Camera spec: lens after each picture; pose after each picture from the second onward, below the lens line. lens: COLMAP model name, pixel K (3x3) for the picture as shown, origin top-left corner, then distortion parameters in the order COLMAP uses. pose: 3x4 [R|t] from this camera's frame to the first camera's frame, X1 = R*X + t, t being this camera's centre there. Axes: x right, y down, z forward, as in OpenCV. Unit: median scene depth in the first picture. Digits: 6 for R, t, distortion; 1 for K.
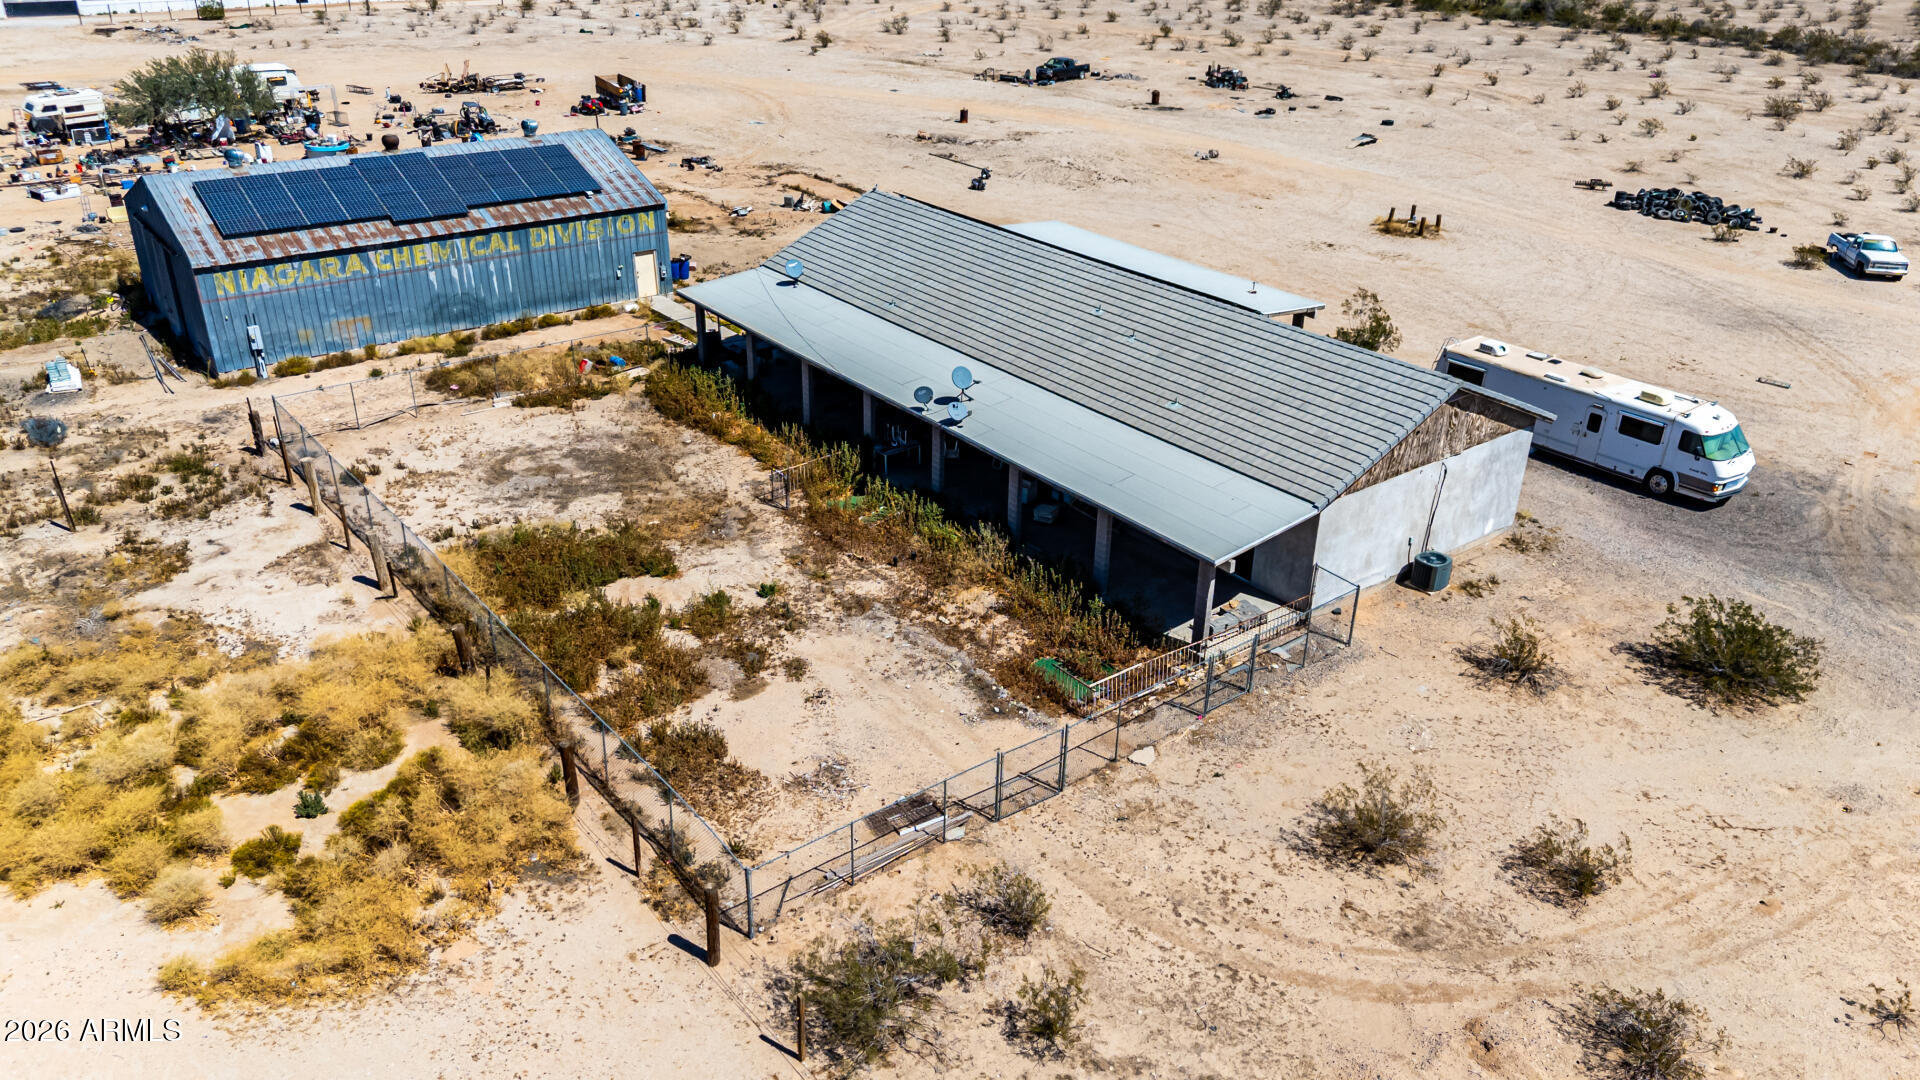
lens RADIAL K [[1408.6, 0, 964.6], [0, 1408.6, 562.5], [0, 0, 1]] dist [0.079904, -0.087628]
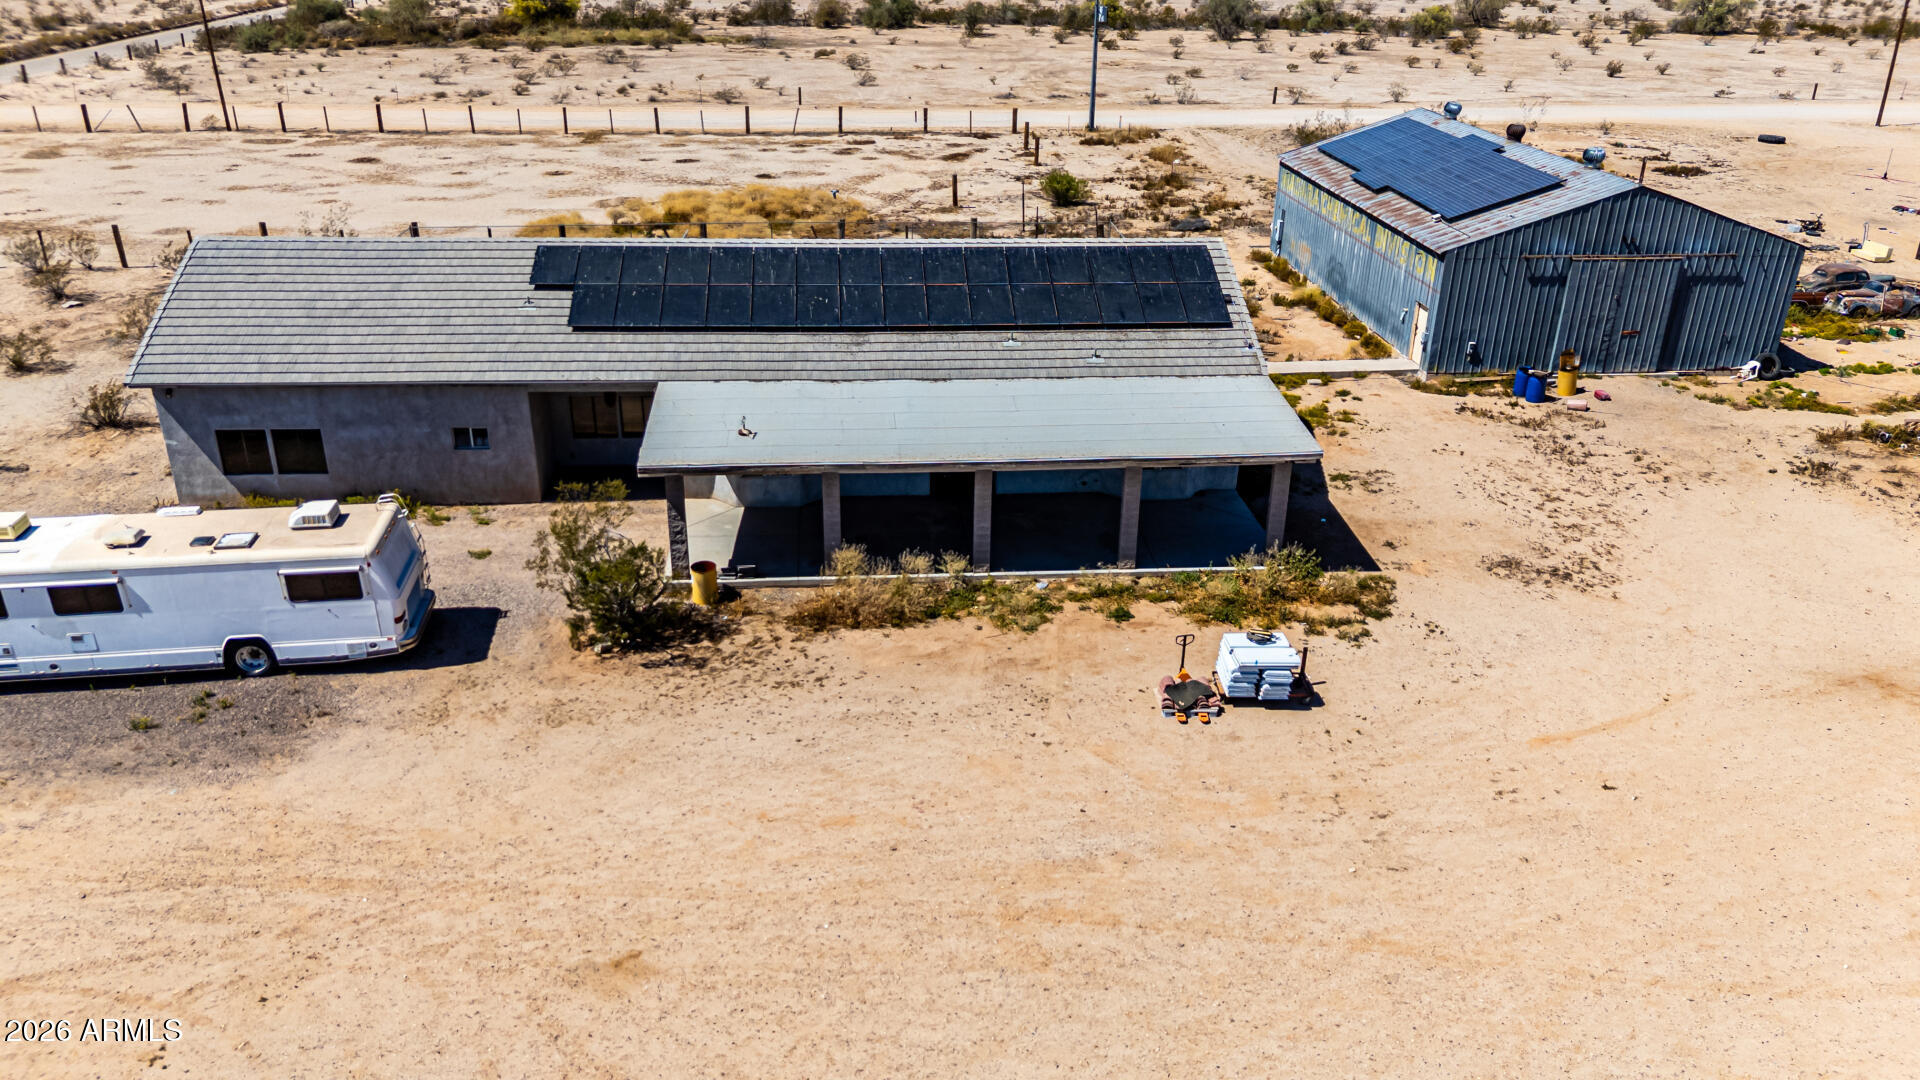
lens RADIAL K [[1408.6, 0, 964.6], [0, 1408.6, 562.5], [0, 0, 1]] dist [0.079904, -0.087628]
pose [[-0.548129, 0.328968, -0.768983, 0.723728], [-0.410907, 0.694885, 0.590162, -0.625497], [0.728499, 0.639465, -0.245711, 1.443627]]
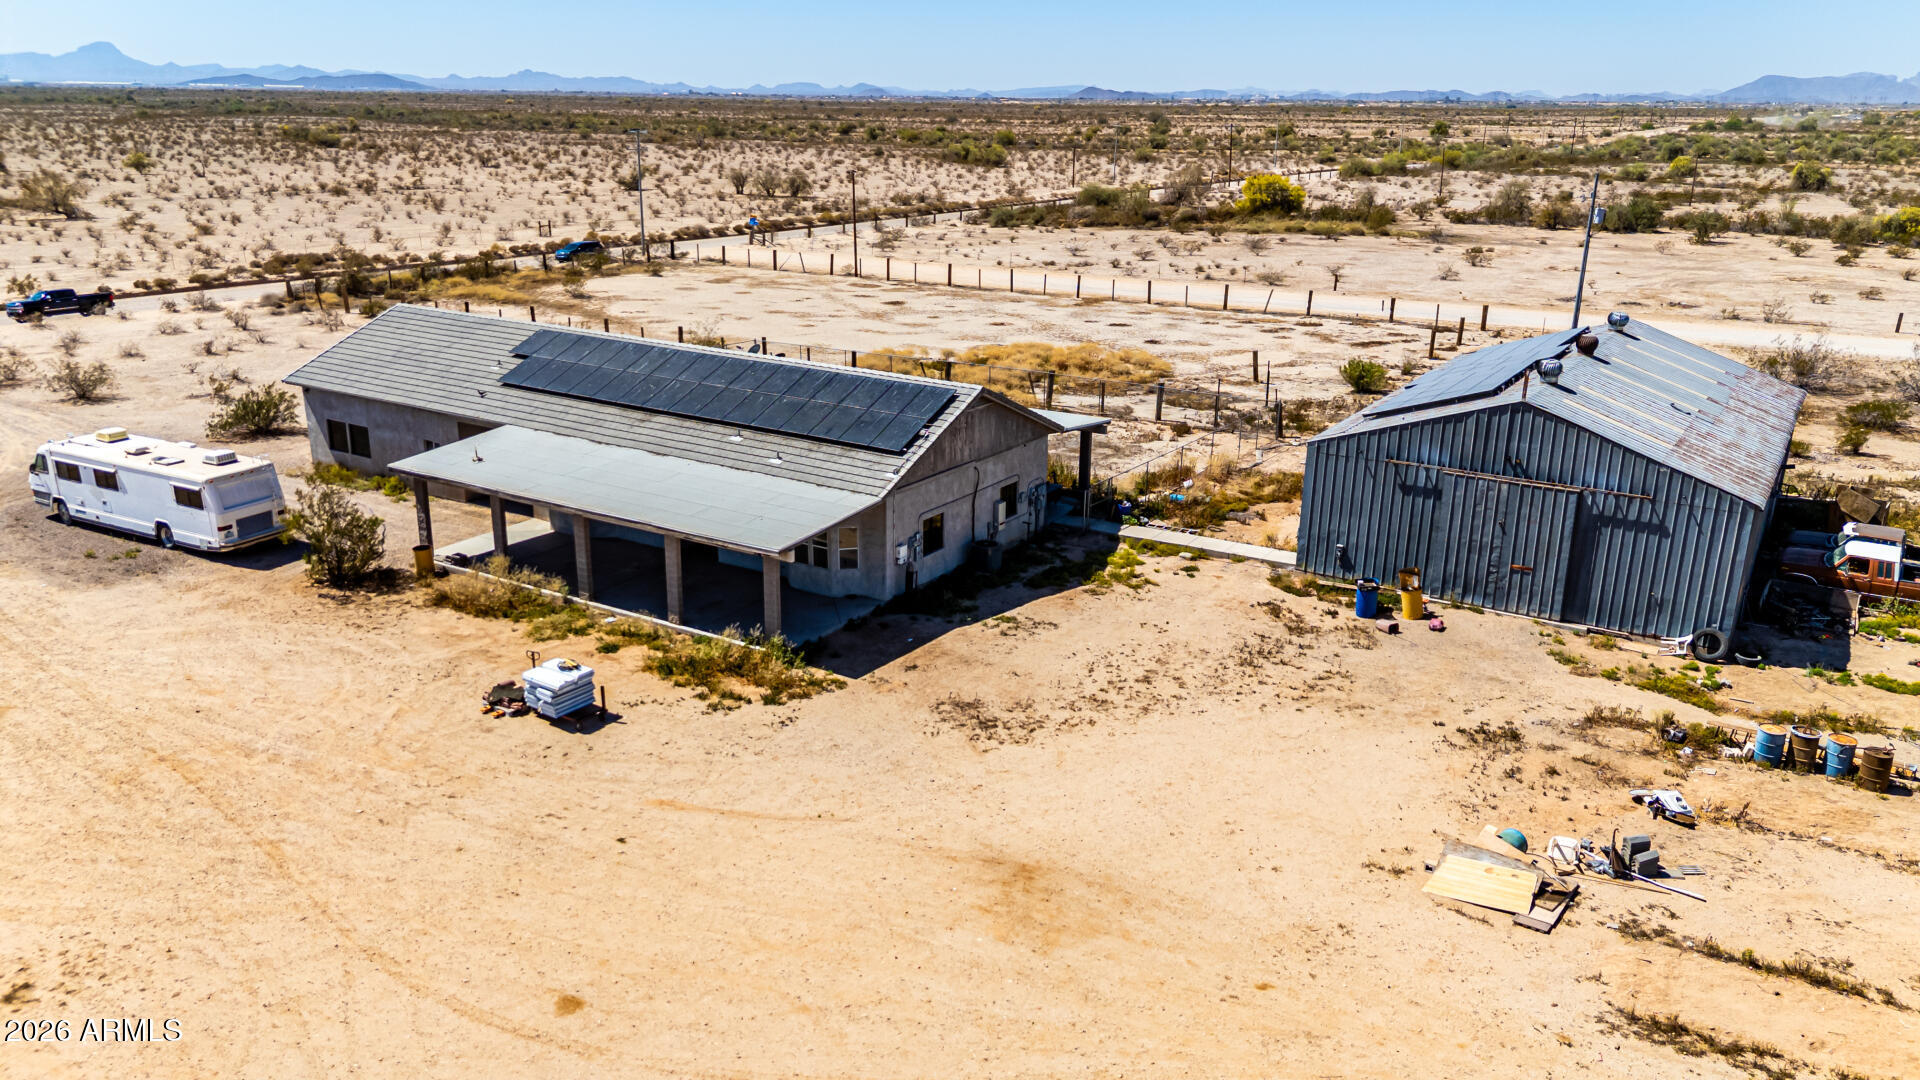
lens RADIAL K [[1408.6, 0, 964.6], [0, 1408.6, 562.5], [0, 0, 1]] dist [0.079904, -0.087628]
pose [[-0.942610, 0.073481, -0.325710, 0.240316], [-0.182688, 0.703021, 0.687304, -0.872226], [0.279485, 0.707363, -0.649250, 1.899301]]
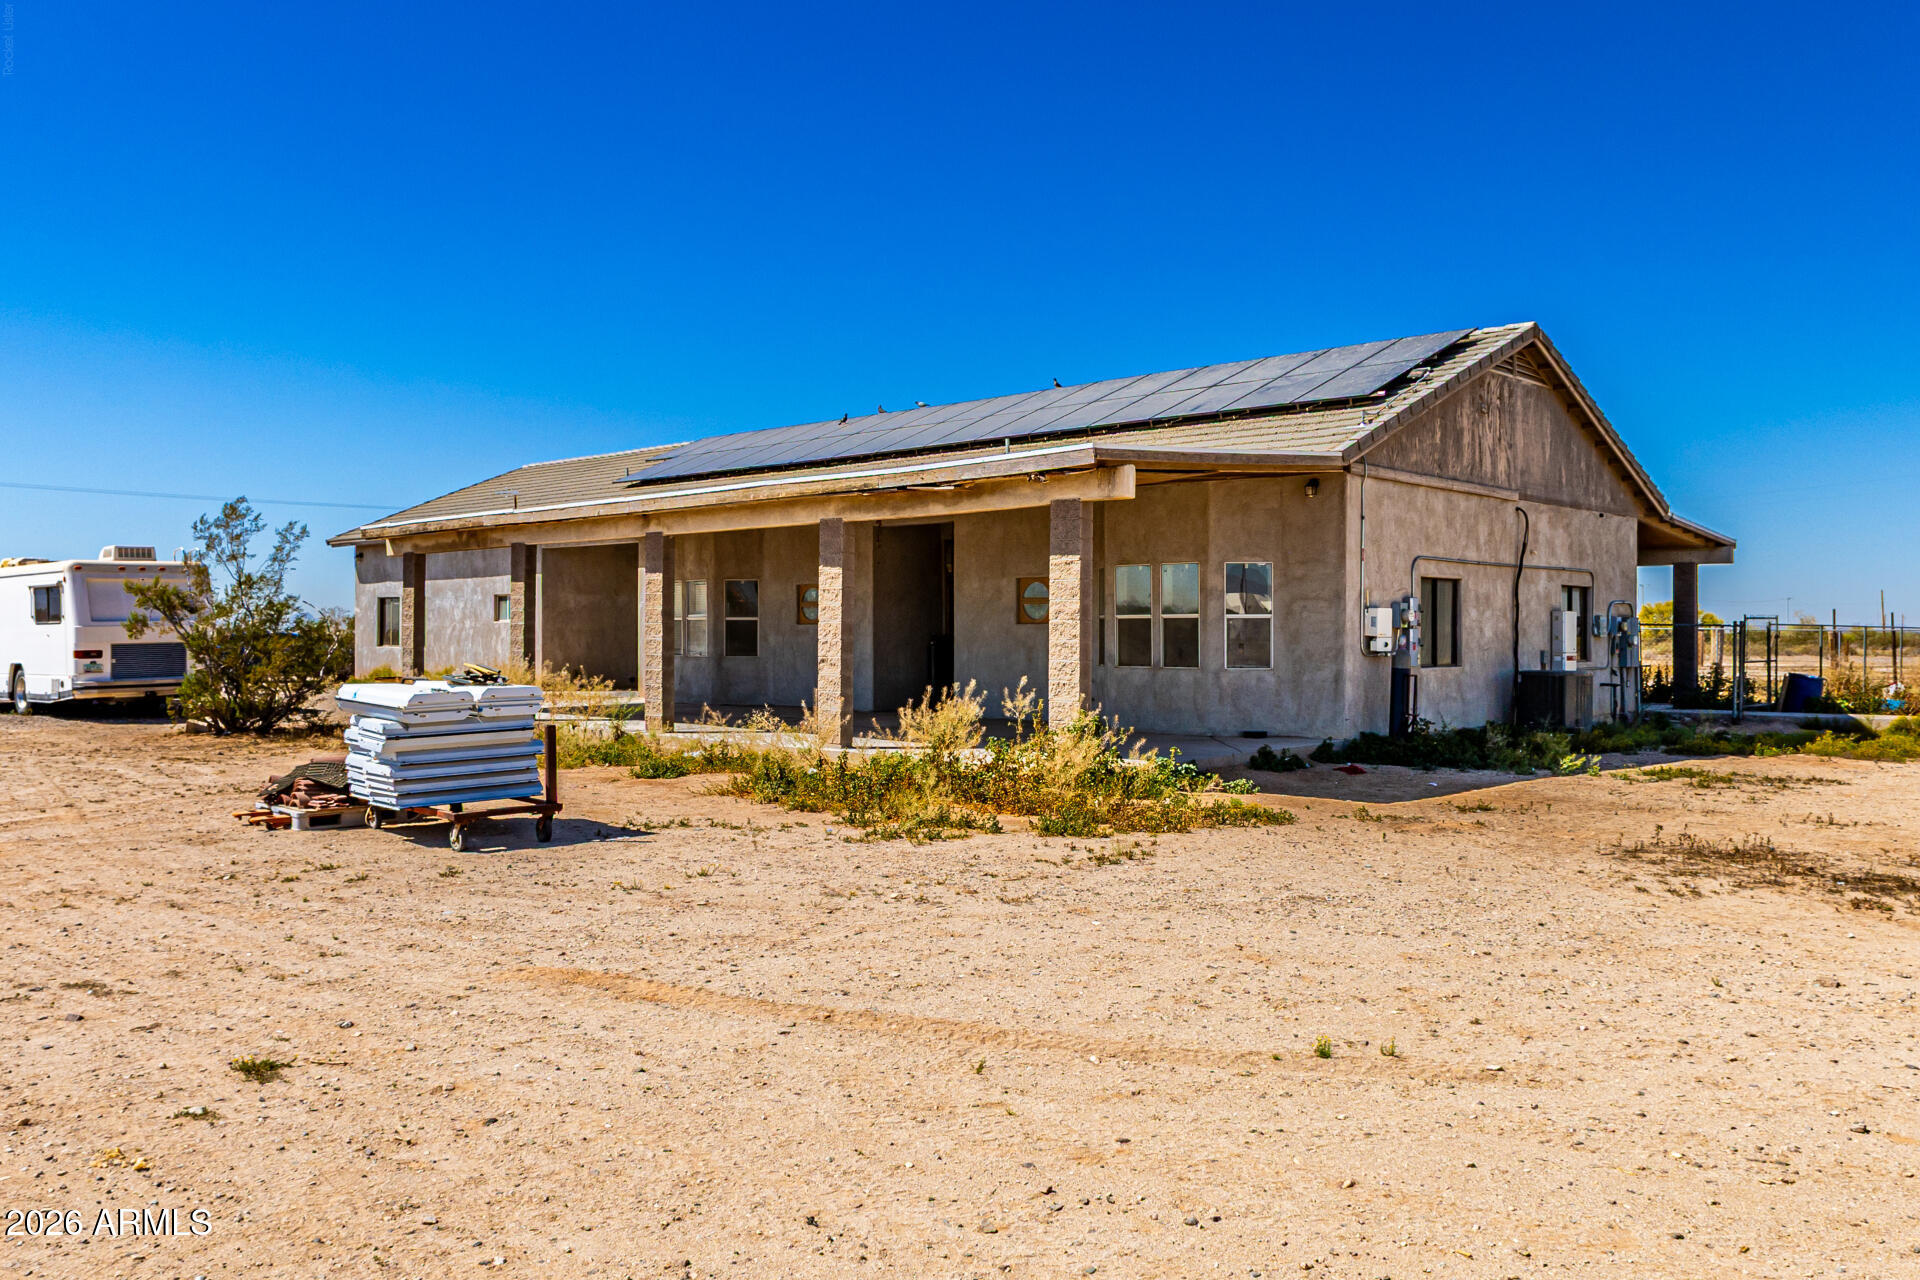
lens RADIAL K [[1482.5, 0, 960.0], [0, 1482.5, 640.0], [0, 0, 1]] dist [0.005743, 0.000281]
pose [[-0.990171, -0.021474, -0.138201, 0.151382], [-0.083816, 0.882153, 0.463445, -0.429803], [0.111962, 0.470474, -0.875282, 1.638728]]
